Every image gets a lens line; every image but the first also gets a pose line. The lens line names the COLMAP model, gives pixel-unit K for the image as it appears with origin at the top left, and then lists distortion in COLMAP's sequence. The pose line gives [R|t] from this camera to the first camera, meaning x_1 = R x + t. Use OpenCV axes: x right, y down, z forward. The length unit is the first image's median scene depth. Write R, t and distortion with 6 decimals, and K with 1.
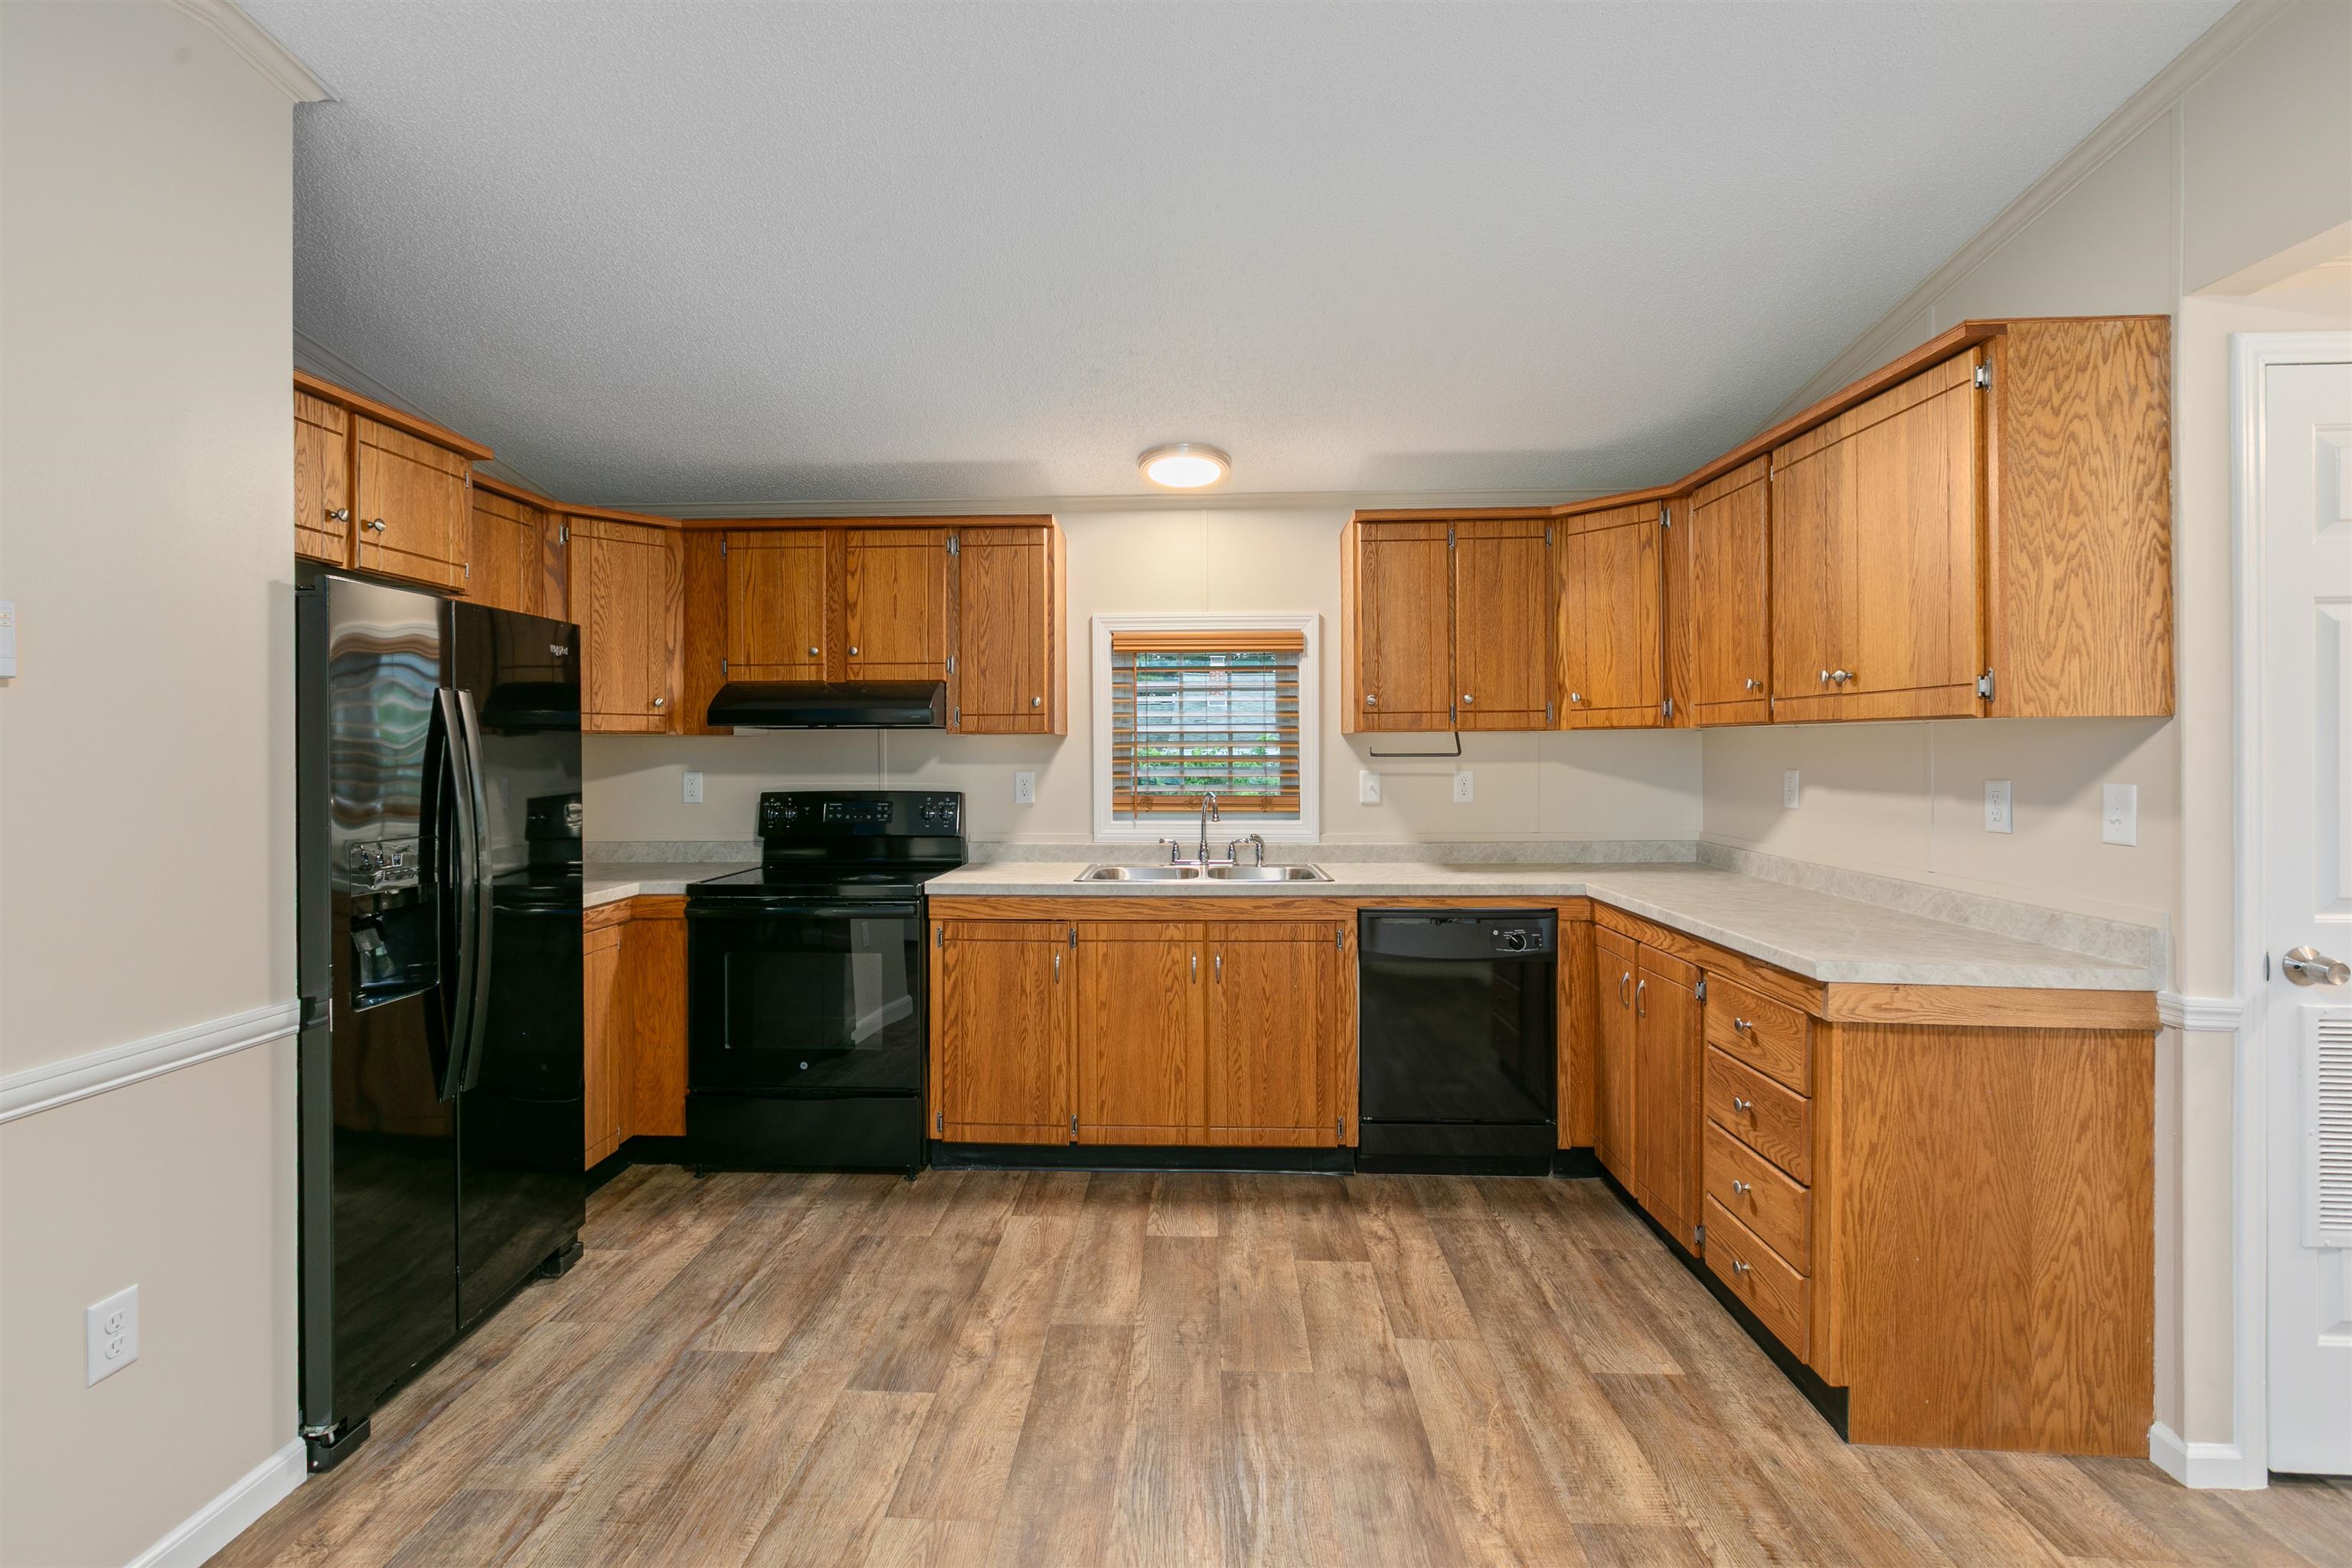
lens RADIAL K [[1054.1, 0, 1157.1], [0, 1054.1, 749.6], [0, 0, 1]] dist [-0.000764, 0.000040]
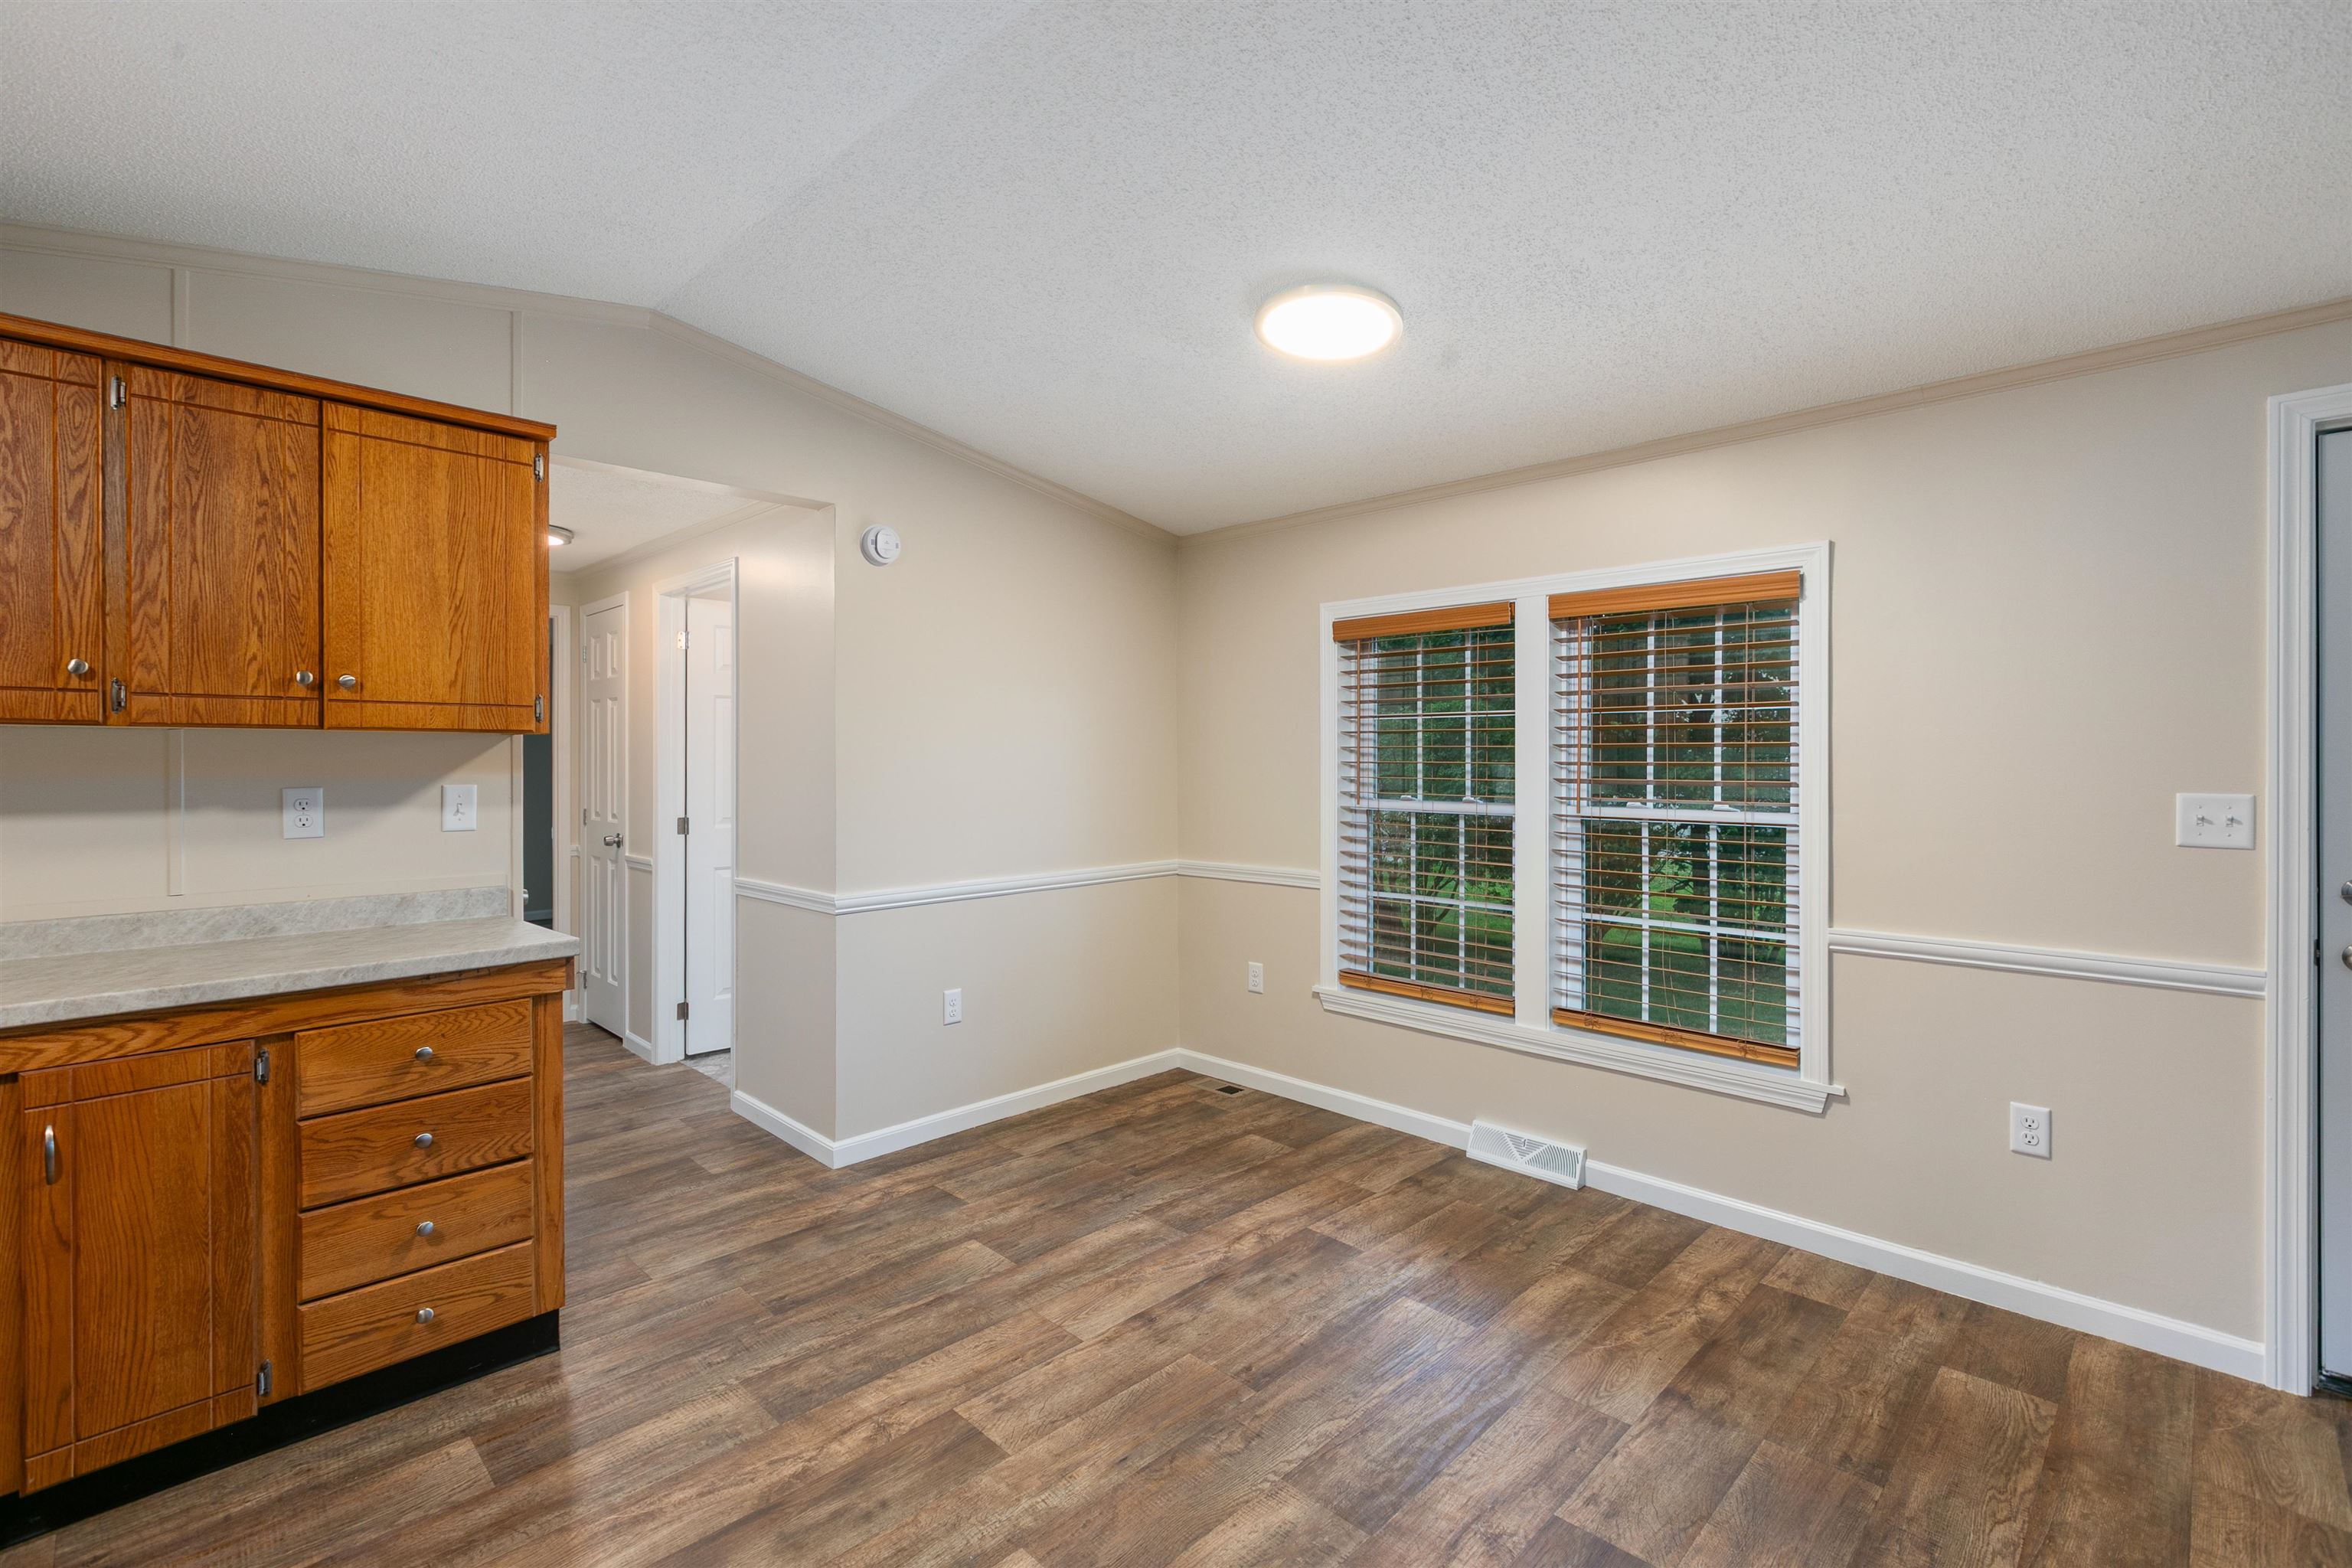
lens RADIAL K [[1044.6, 0, 1143.8], [0, 1044.6, 754.8], [0, 0, 1]] dist [-0.008588, -0.000382]
pose [[-0.737227, 0.006869, 0.675610, -0.403587], [0.005503, 0.999976, -0.004163, 0.003465], [-0.675622, 0.000648, -0.737248, 0.933180]]
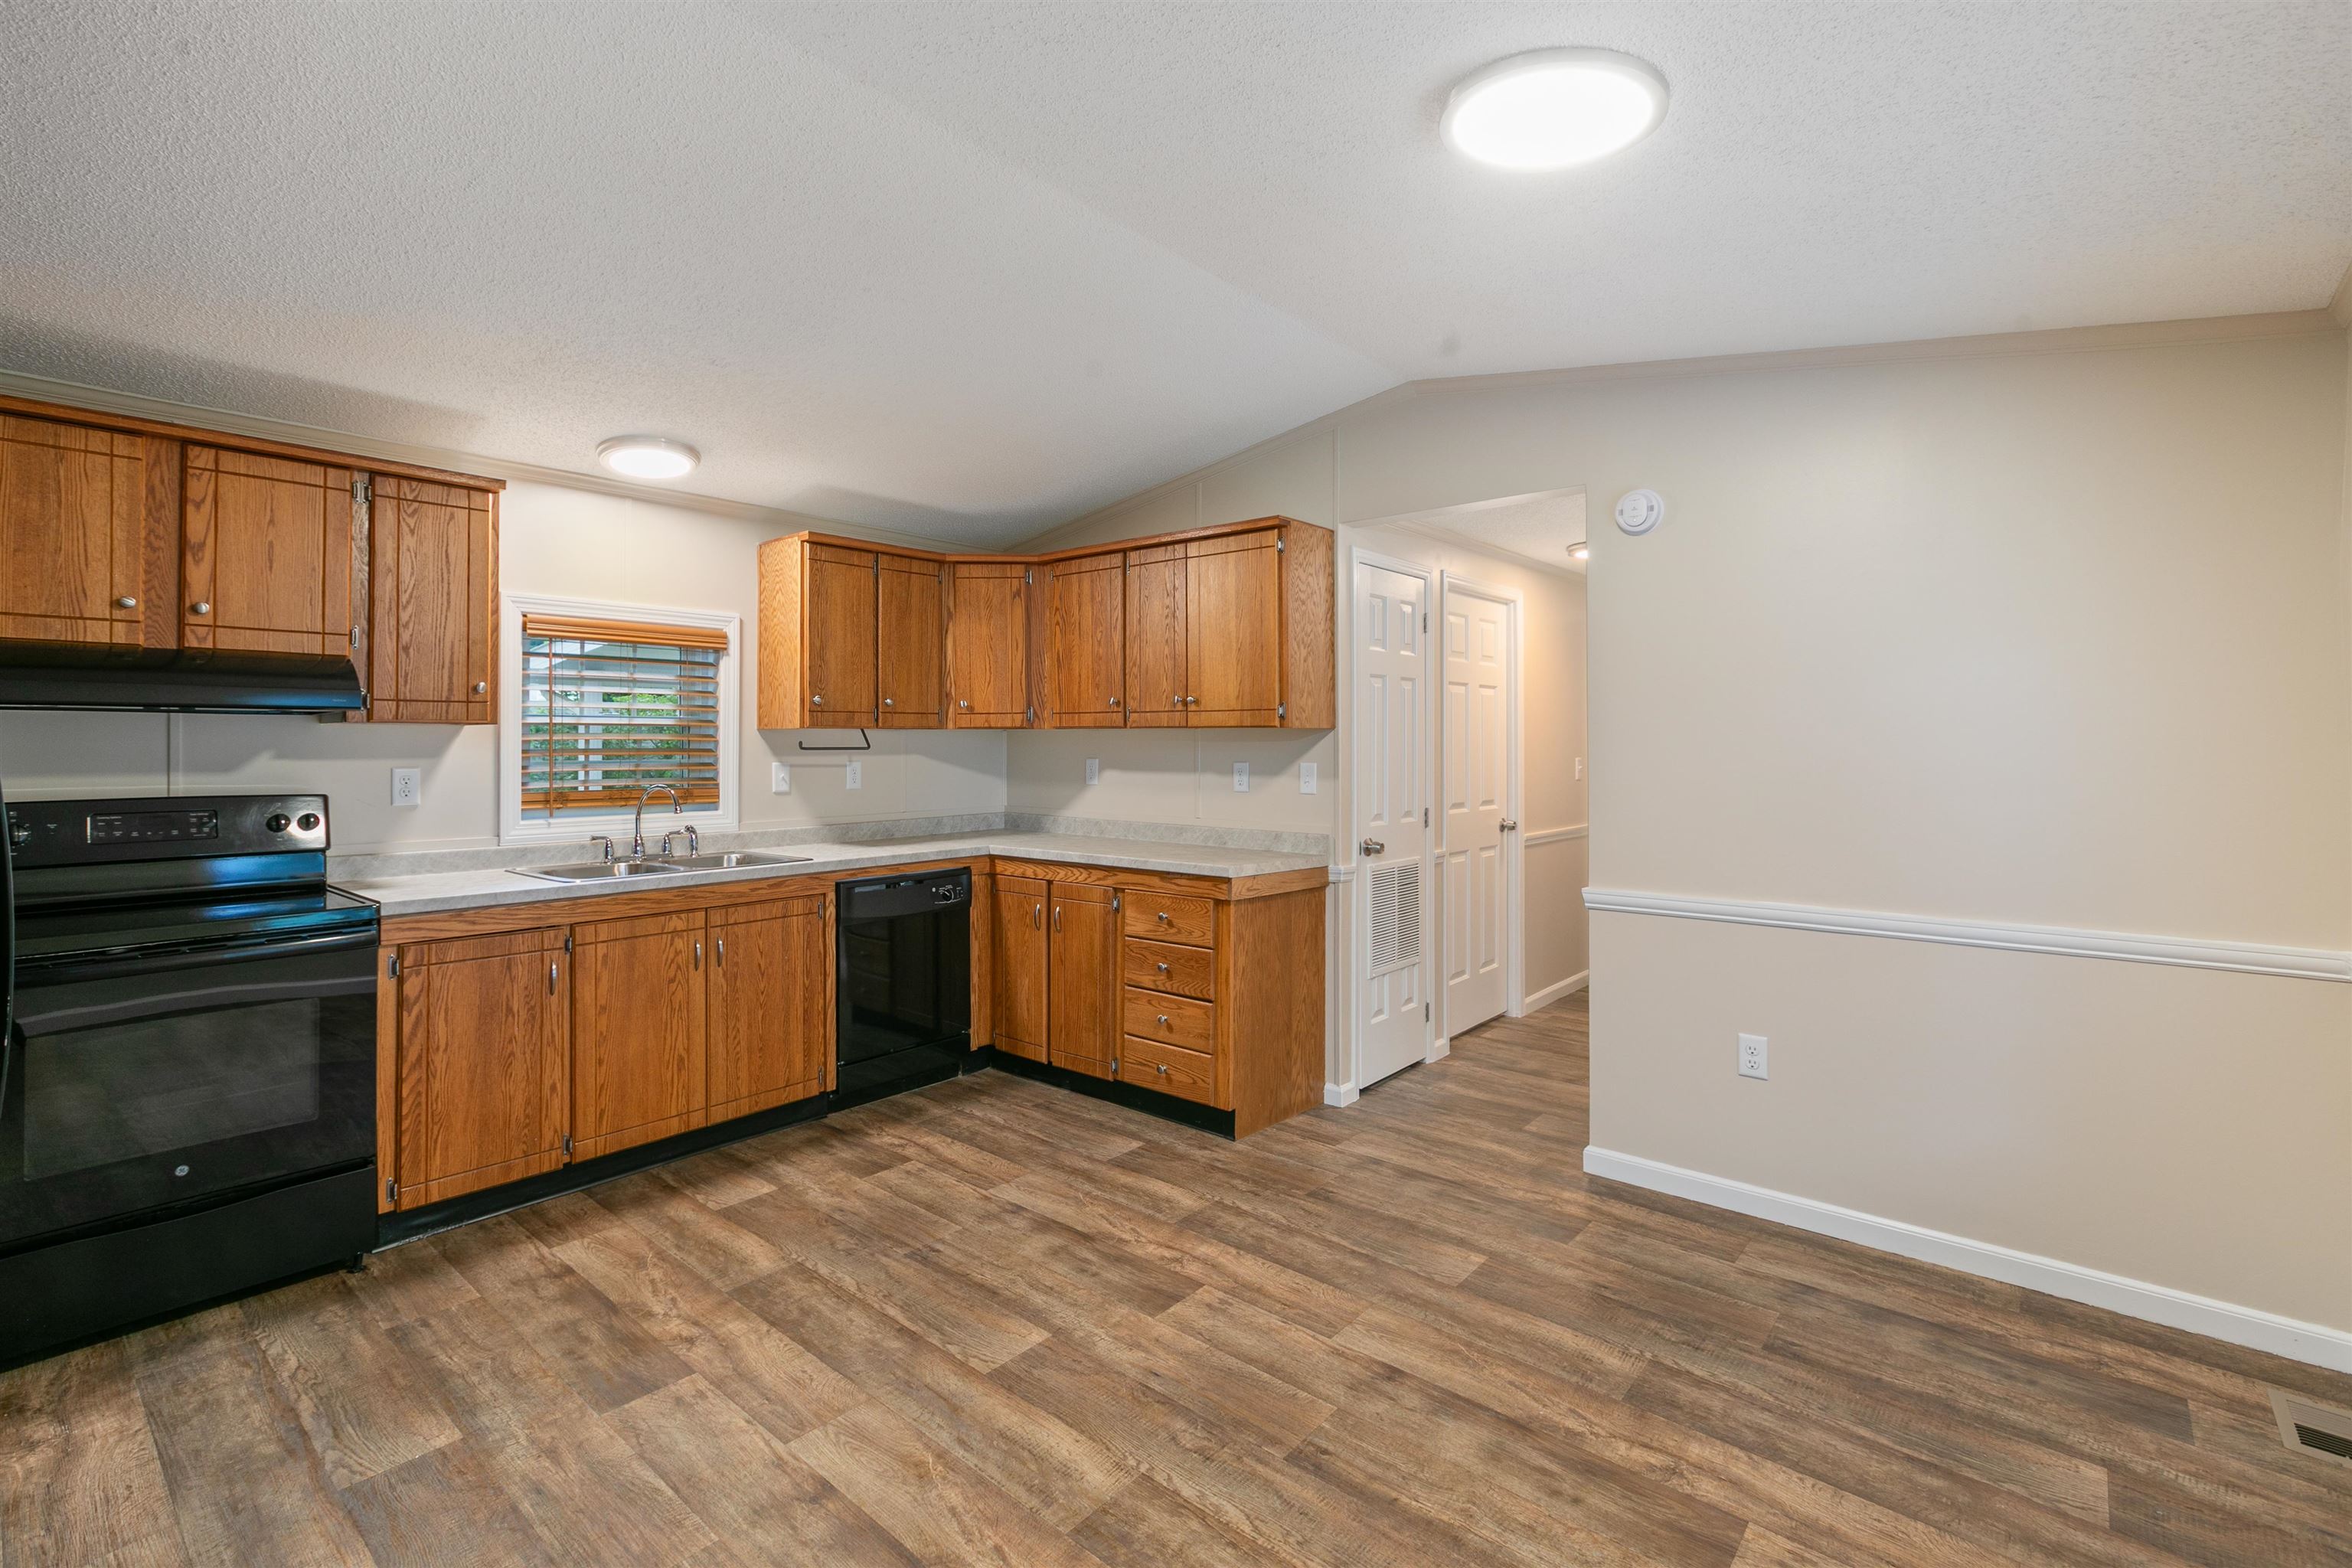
lens RADIAL K [[1056.3, 0, 1163.0], [0, 1056.3, 731.2], [0, 0, 1]] dist [-0.004025, -0.000277]
pose [[0.613524, 0.013458, 0.789562, -0.536152], [-0.002864, 0.999886, -0.014818, 0.002844], [-0.789671, 0.006829, 0.613492, 0.009972]]
